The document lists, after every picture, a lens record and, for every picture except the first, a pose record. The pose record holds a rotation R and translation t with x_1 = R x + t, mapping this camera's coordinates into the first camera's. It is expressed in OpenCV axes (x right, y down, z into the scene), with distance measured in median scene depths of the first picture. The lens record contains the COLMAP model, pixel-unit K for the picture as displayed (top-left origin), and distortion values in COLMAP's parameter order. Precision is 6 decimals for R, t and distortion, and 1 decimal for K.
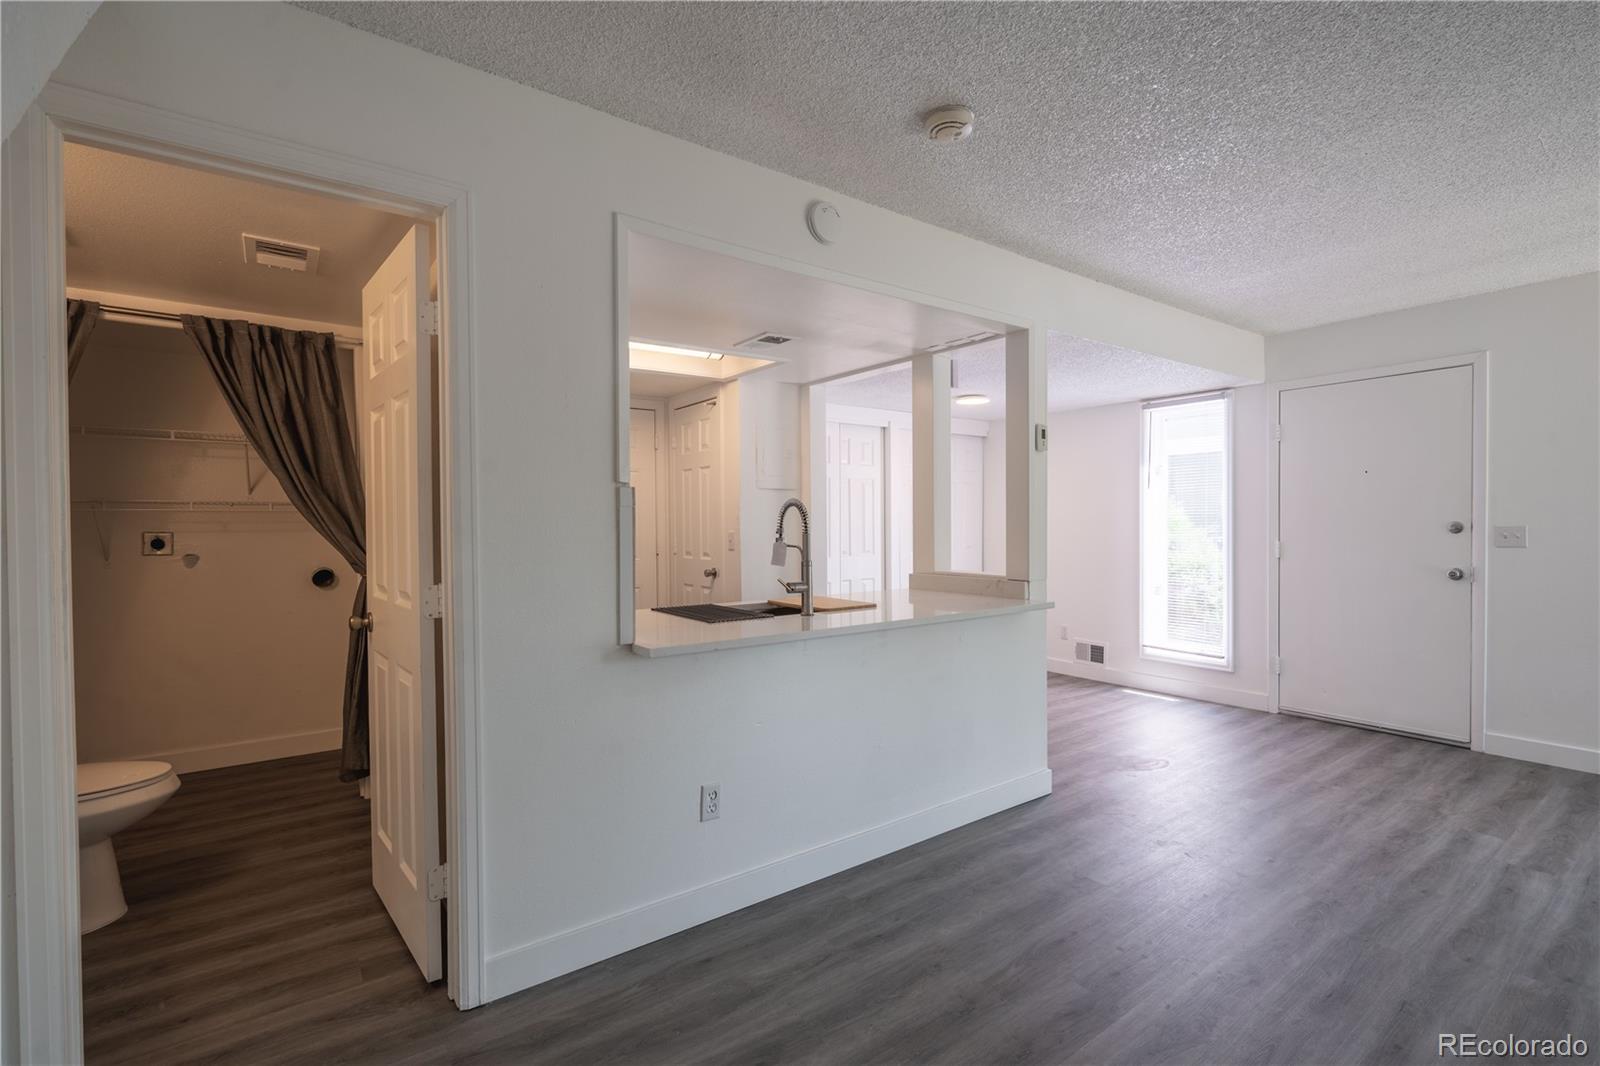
lens RADIAL K [[726.6, 0, 802.0], [0, 726.6, 533.3], [0, 0, 1]] dist [0.002109, -0.007307]
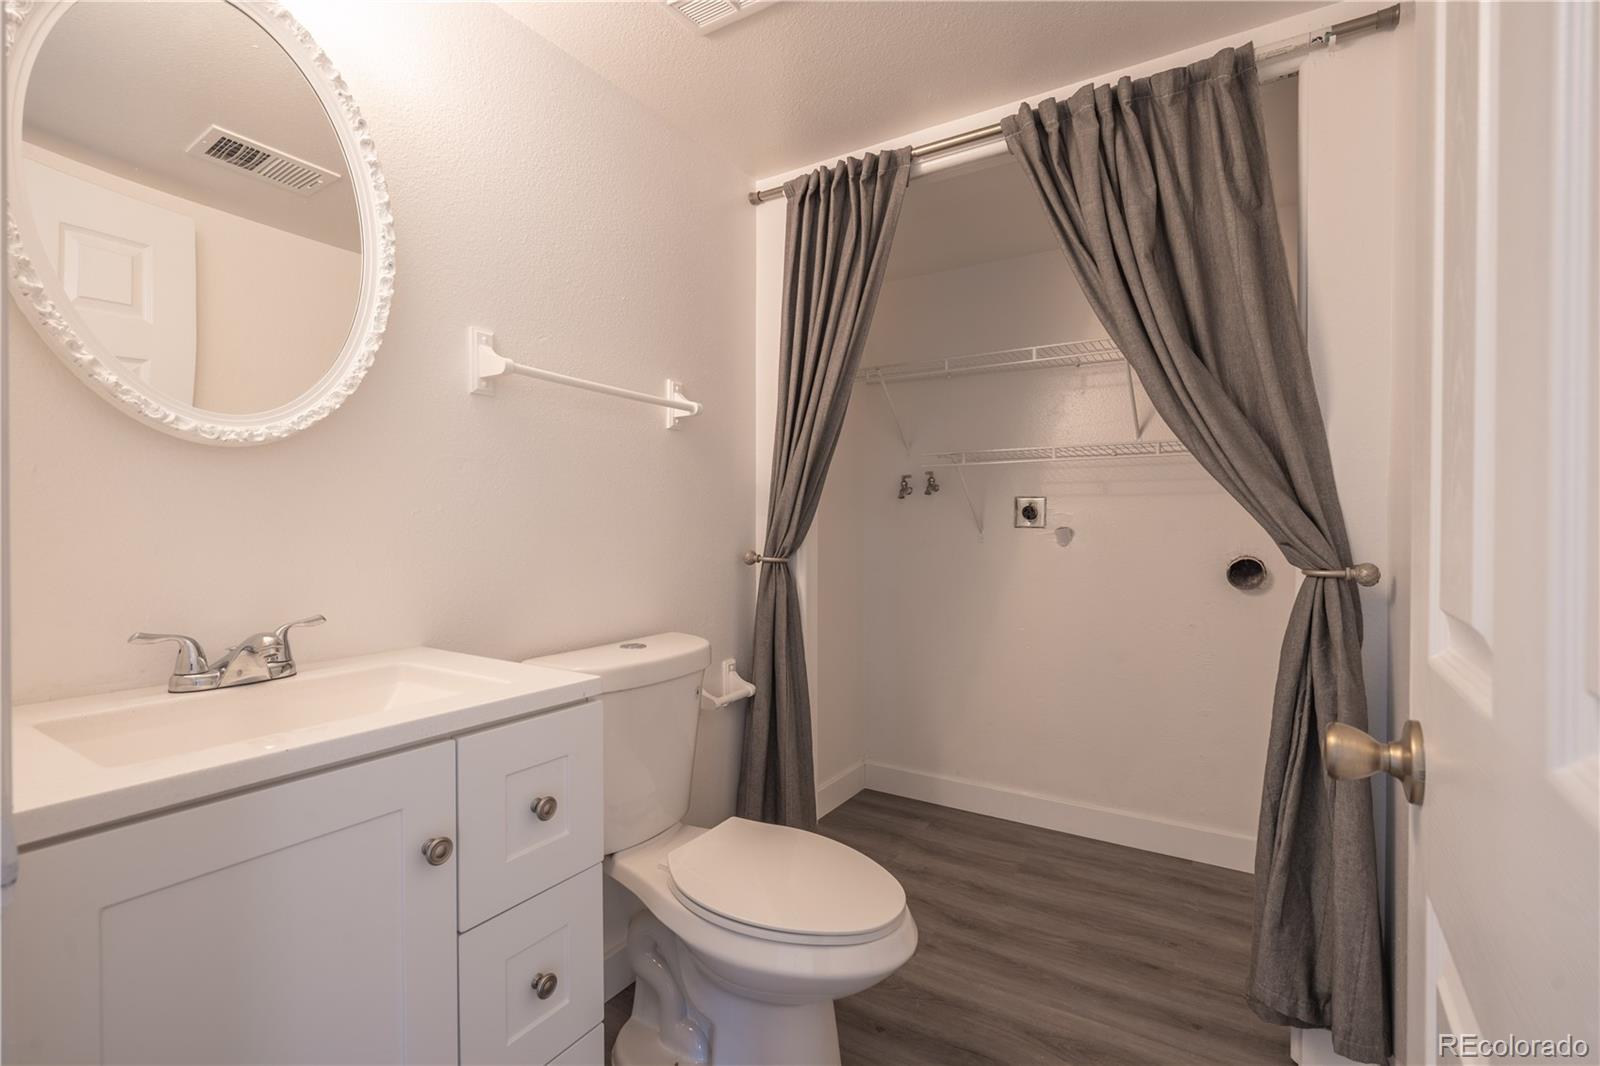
lens RADIAL K [[726.6, 0, 802.0], [0, 726.6, 533.3], [0, 0, 1]] dist [0.002109, -0.007307]
pose [[0.382449, 0.018792, -0.923785, -0.323983], [-0.014360, 0.999793, 0.014394, 0.032876], [0.923865, 0.007760, 0.382640, 0.562637]]
